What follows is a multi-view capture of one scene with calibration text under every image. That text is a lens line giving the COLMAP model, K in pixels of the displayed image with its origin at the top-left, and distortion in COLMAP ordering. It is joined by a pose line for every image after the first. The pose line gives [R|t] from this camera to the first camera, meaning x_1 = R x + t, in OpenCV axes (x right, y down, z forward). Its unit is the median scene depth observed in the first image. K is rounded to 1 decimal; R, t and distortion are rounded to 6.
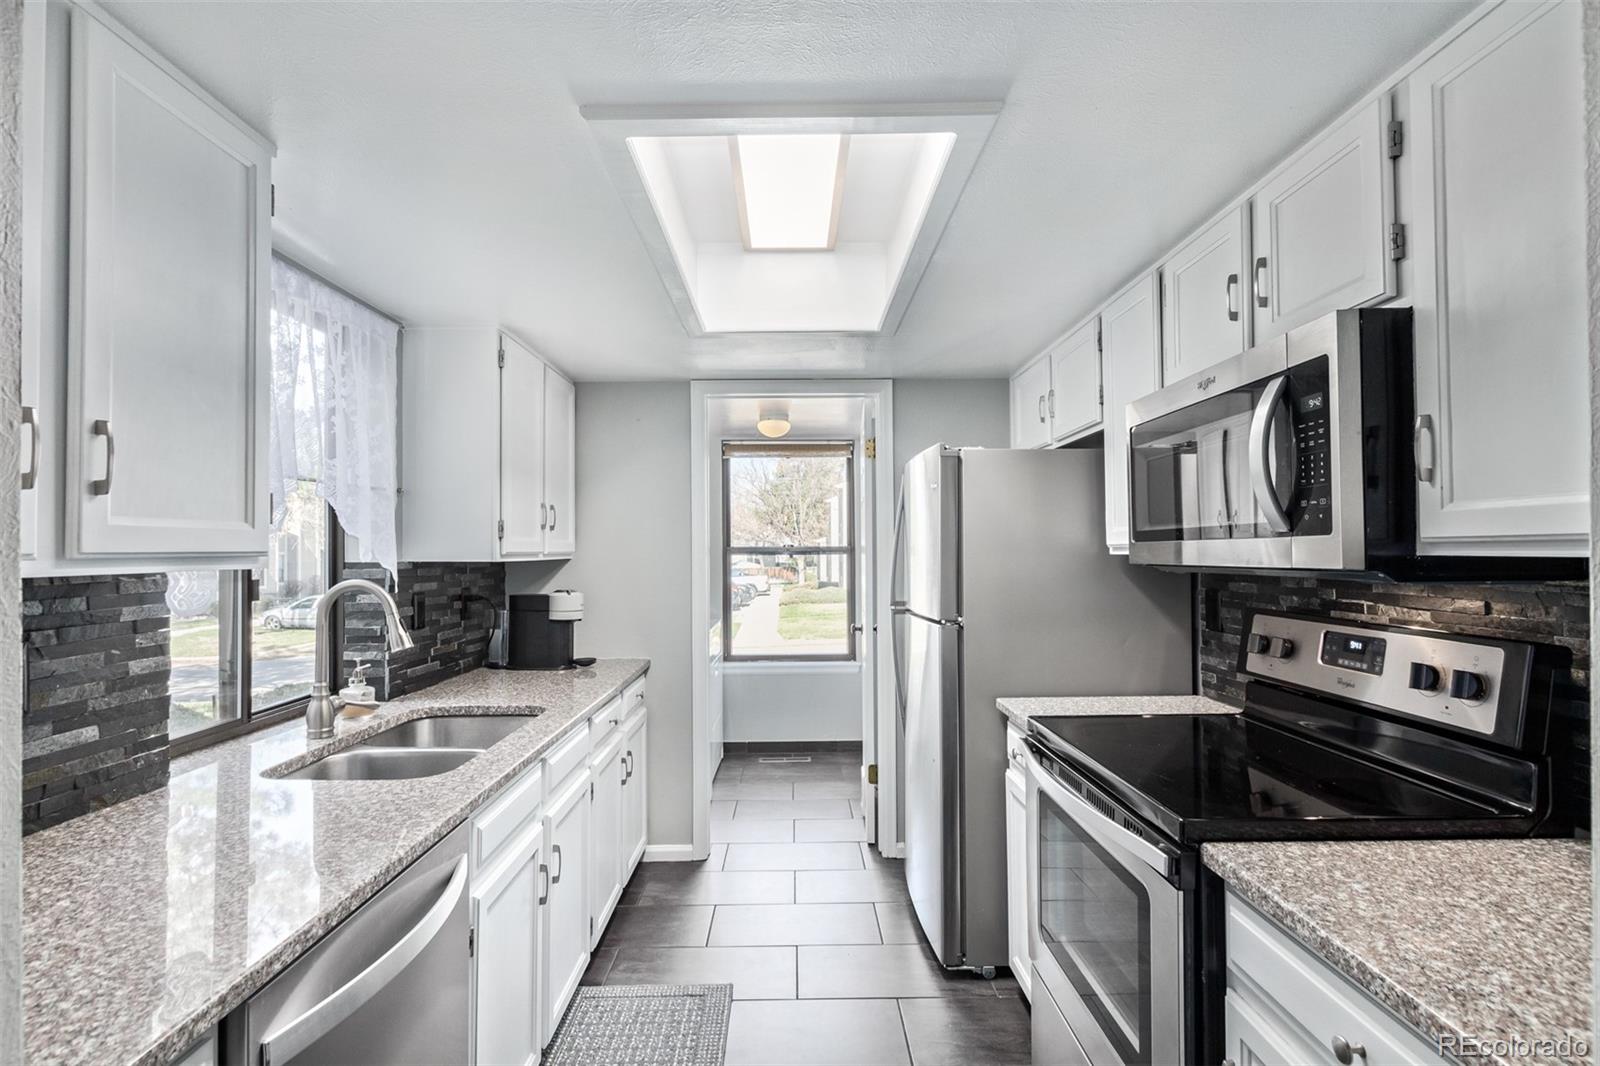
lens RADIAL K [[751.5, 0, 798.7], [0, 751.5, 538.9], [0, 0, 1]] dist [-0.001525, -0.000882]
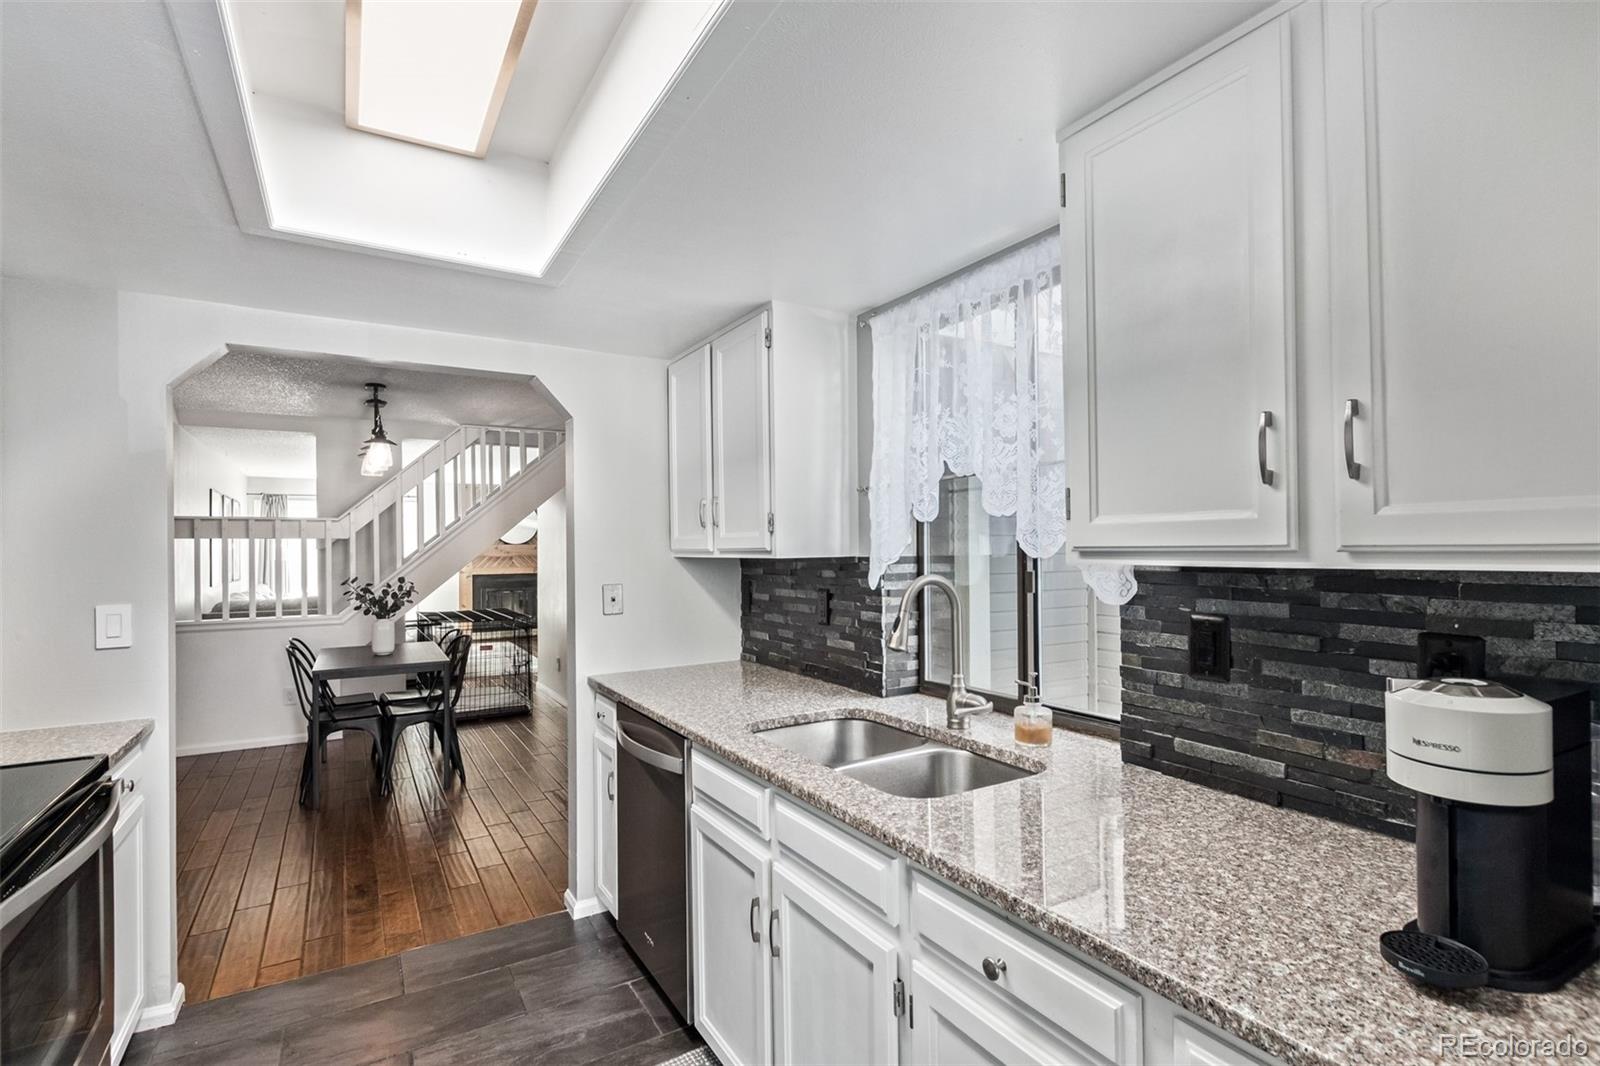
lens RADIAL K [[764.7, 0, 796.1], [0, 764.7, 540.9], [0, 0, 1]] dist [0.001954, 0.000051]
pose [[-0.866627, 0.014542, -0.498745, 0.057444], [0.026379, 0.999513, -0.016694, 0.019101], [0.498259, -0.027624, -0.866588, 1.514544]]
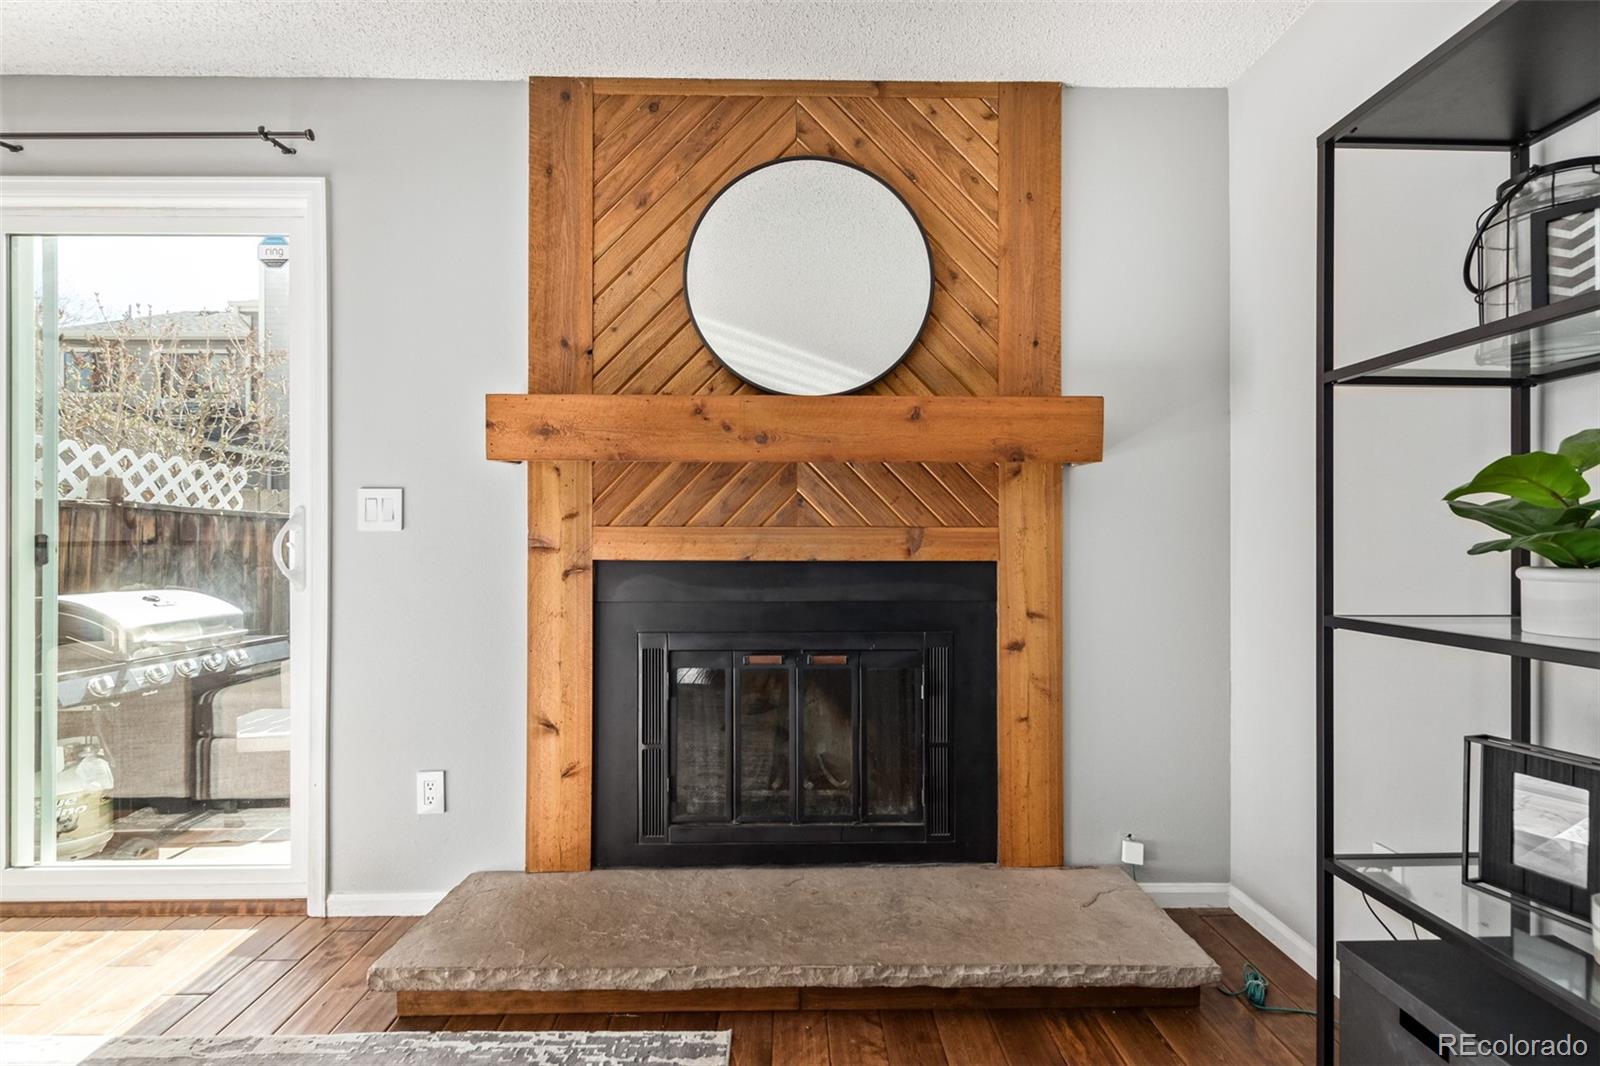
lens RADIAL K [[744.9, 0, 800.3], [0, 744.9, 536.0], [0, 0, 1]] dist [0.009985, 0.000146]
pose [[-0.999866, 0.008453, -0.013989, -0.802702], [0.008789, 0.999670, -0.024122, 0.090004], [0.013781, -0.024242, -0.999611, -2.853815]]
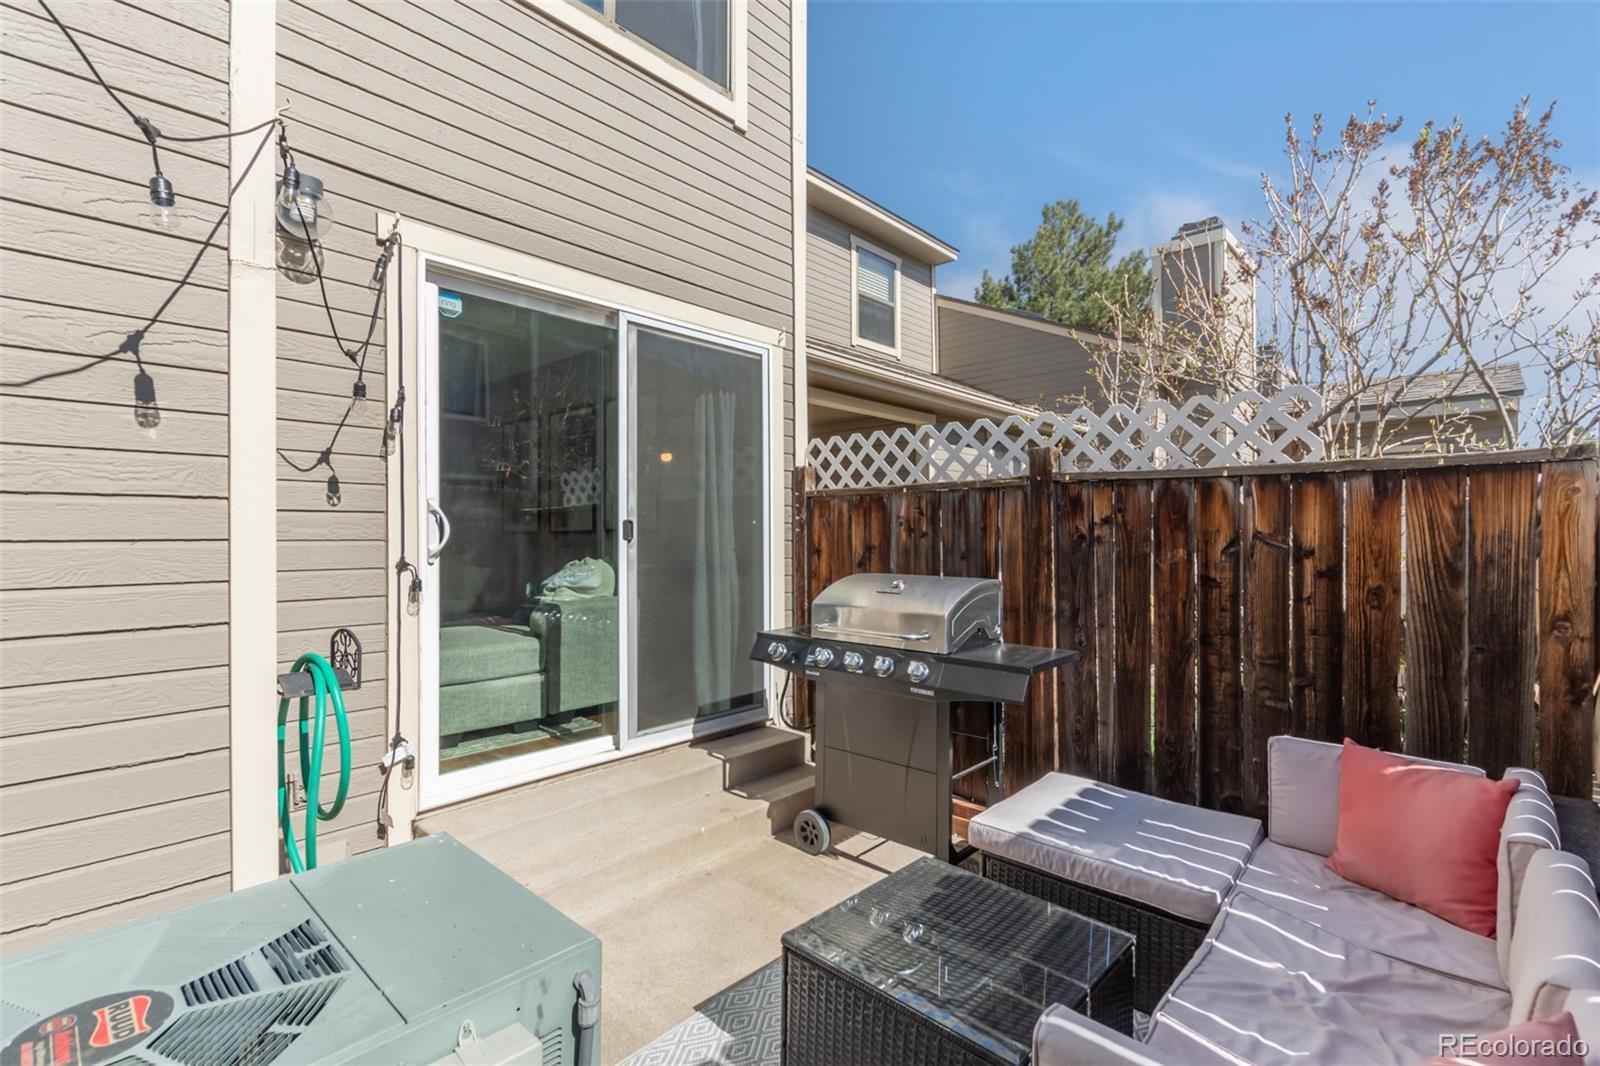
lens RADIAL K [[737.6, 0, 799.6], [0, 737.6, 539.1], [0, 0, 1]] dist [0.002703, -0.001212]
pose [[0.683914, 0.003611, 0.729554, -0.660213], [-0.010812, 0.999928, 0.005187, 0.077374], [-0.729483, -0.011435, 0.683904, -4.992753]]
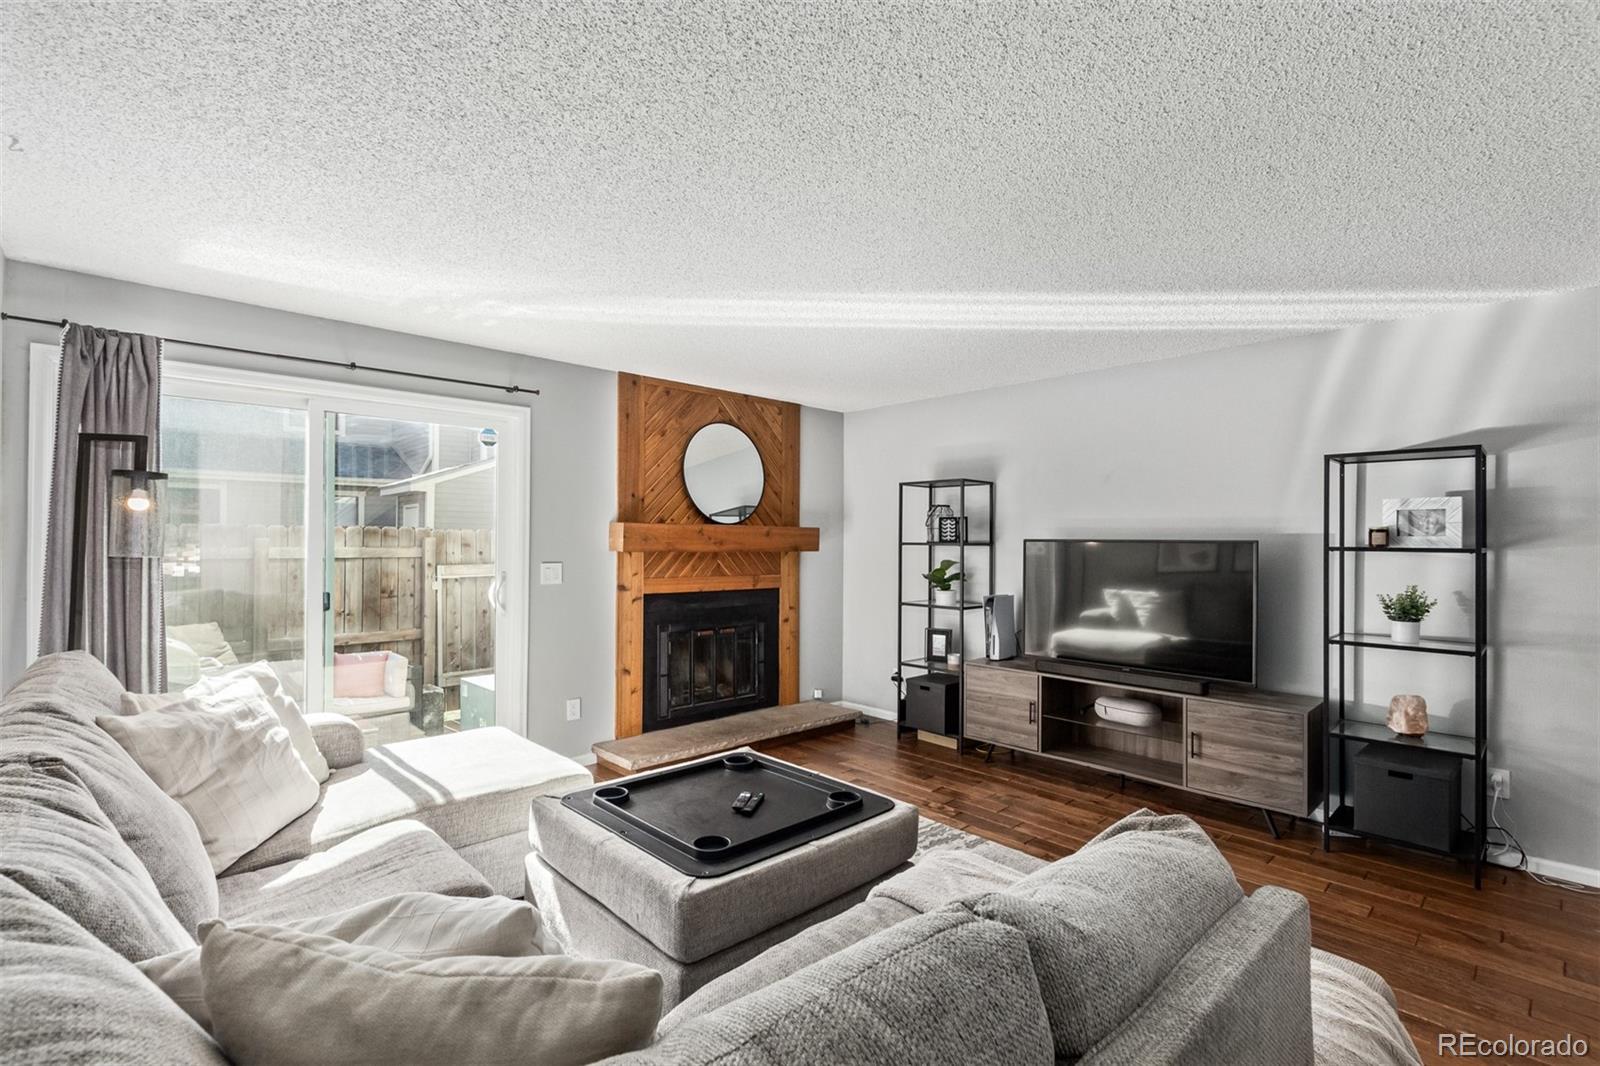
lens RADIAL K [[737.6, 0, 799.6], [0, 737.6, 539.1], [0, 0, 1]] dist [0.002703, -0.001212]
pose [[-0.730516, 0.001532, -0.682894, 0.410973], [0.011593, 0.999881, -0.010159, -0.021005], [0.682797, -0.015338, -0.730447, -2.074052]]
